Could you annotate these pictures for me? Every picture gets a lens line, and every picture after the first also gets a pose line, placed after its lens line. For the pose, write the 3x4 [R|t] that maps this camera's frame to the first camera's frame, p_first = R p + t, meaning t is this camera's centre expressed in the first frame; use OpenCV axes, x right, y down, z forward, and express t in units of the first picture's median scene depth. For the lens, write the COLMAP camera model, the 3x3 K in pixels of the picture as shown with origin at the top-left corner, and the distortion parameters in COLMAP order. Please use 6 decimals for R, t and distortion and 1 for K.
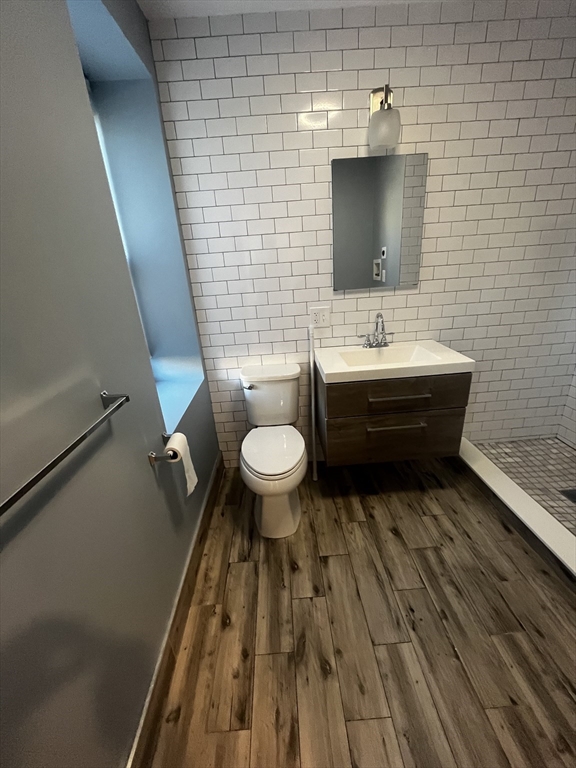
lens RADIAL K [[309.4, 0, 287.7], [0, 309.4, 383.6], [0, 0, 1]] dist [-0.003036, 0.000185]
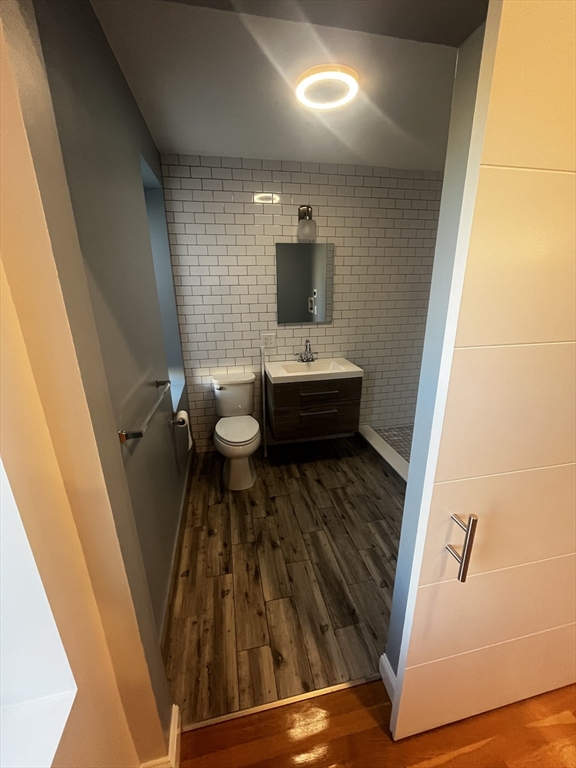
lens RADIAL K [[309.4, 0, 287.6], [0, 309.4, 383.8], [0, 0, 1]] dist [-0.003036, 0.000185]
pose [[0.984850, 0.001467, 0.173401, -0.071432], [0.009744, 0.997916, -0.063786, 0.096526], [-0.173133, 0.064509, 0.982784, -0.518966]]
